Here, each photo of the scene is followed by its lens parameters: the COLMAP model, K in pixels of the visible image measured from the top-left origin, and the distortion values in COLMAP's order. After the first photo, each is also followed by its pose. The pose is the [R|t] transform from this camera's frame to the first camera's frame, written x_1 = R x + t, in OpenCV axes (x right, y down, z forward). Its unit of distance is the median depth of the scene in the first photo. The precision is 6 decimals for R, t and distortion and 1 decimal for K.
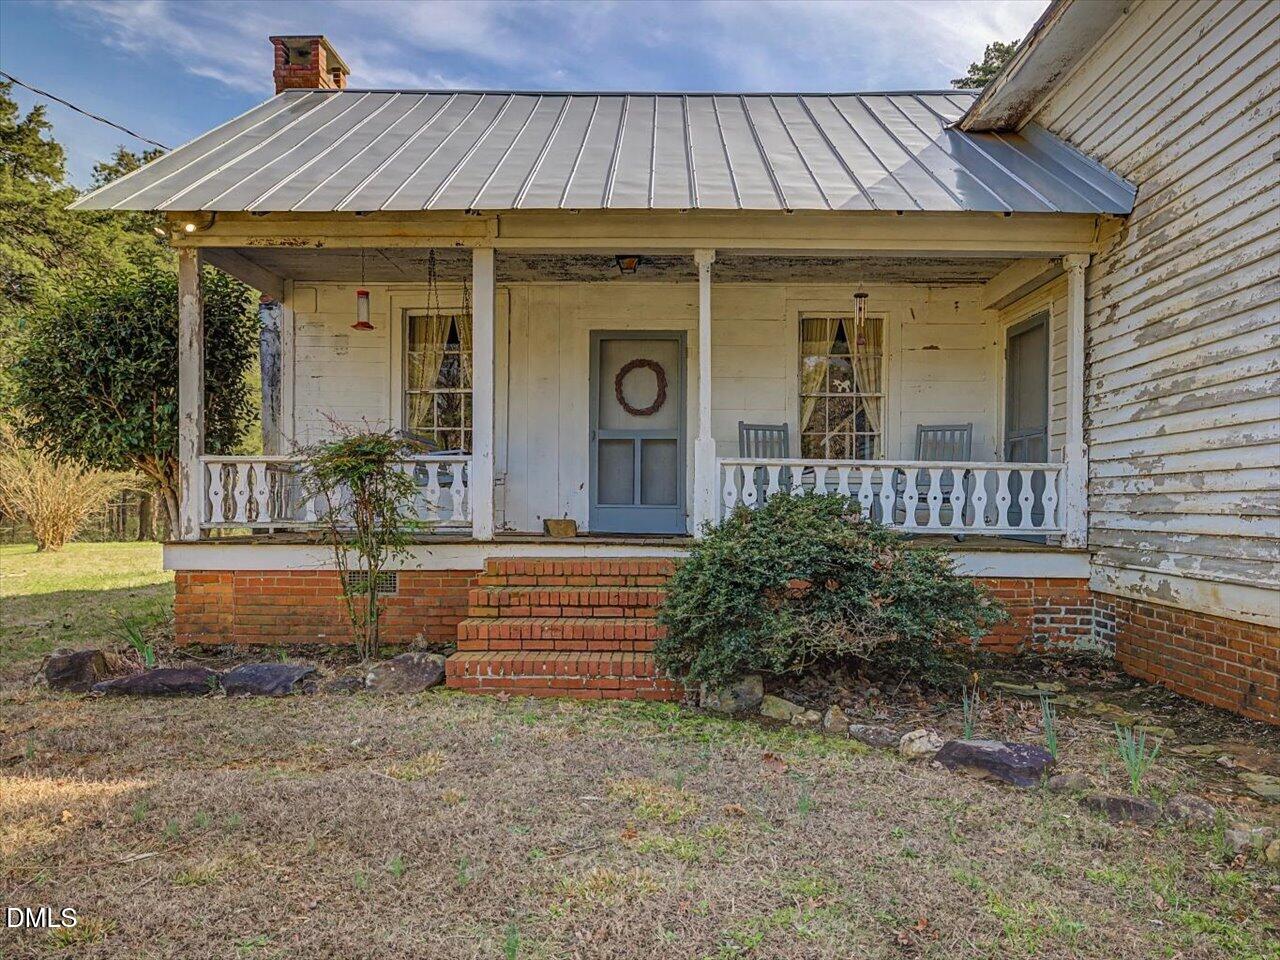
lens RADIAL K [[852.3, 0, 657.5], [0, 852.3, 516.5], [0, 0, 1]] dist [0.002345, 0.002403]
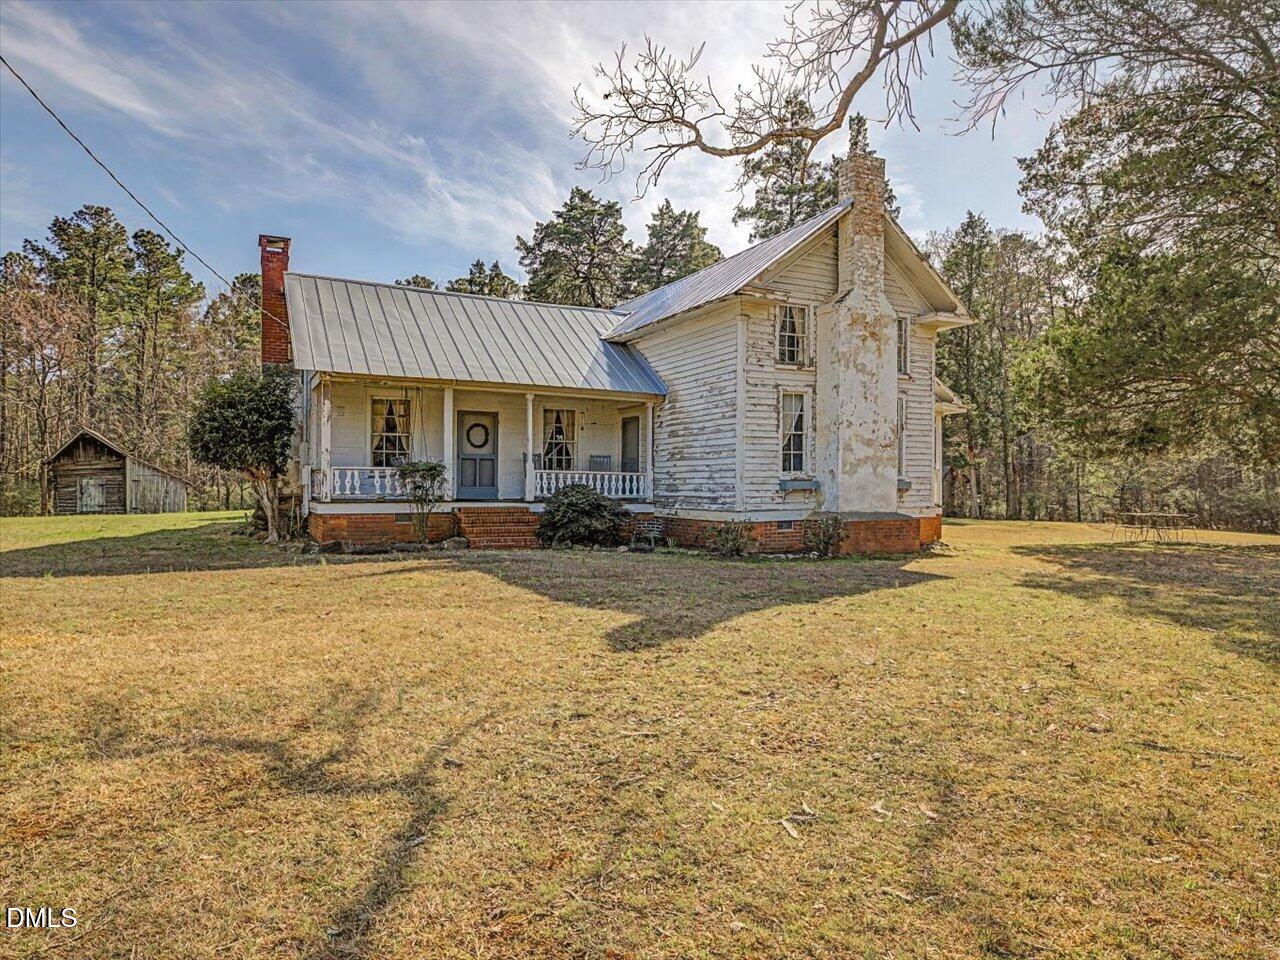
lens RADIAL K [[803.5, 0, 639.1], [0, 803.5, 493.7], [0, 0, 1]] dist [-0.004756, 0.001635]
pose [[0.879178, -0.002212, 0.476488, -0.850150], [0.004831, 0.999979, -0.004272, 0.018986], [-0.476468, 0.006058, 0.879171, -1.397753]]
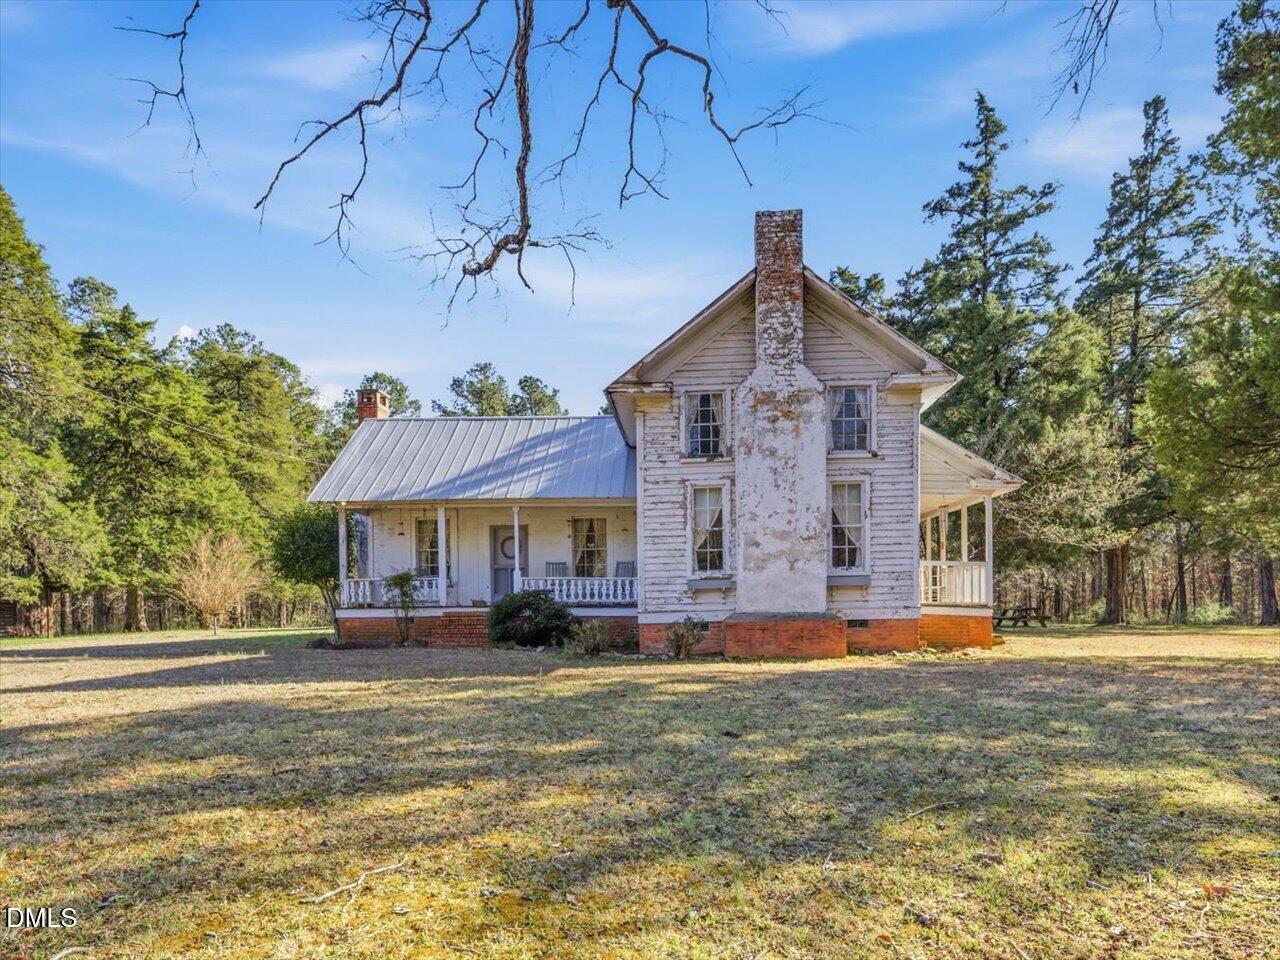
lens RADIAL K [[878.7, 0, 663.5], [0, 878.7, 649.4], [0, 0, 1]] dist [0.006463, -0.006031]
pose [[0.999350, -0.010722, -0.034416, 0.655555], [0.011882, 0.999362, 0.033671, 0.082409], [0.034033, -0.034058, 0.998840, -1.998279]]
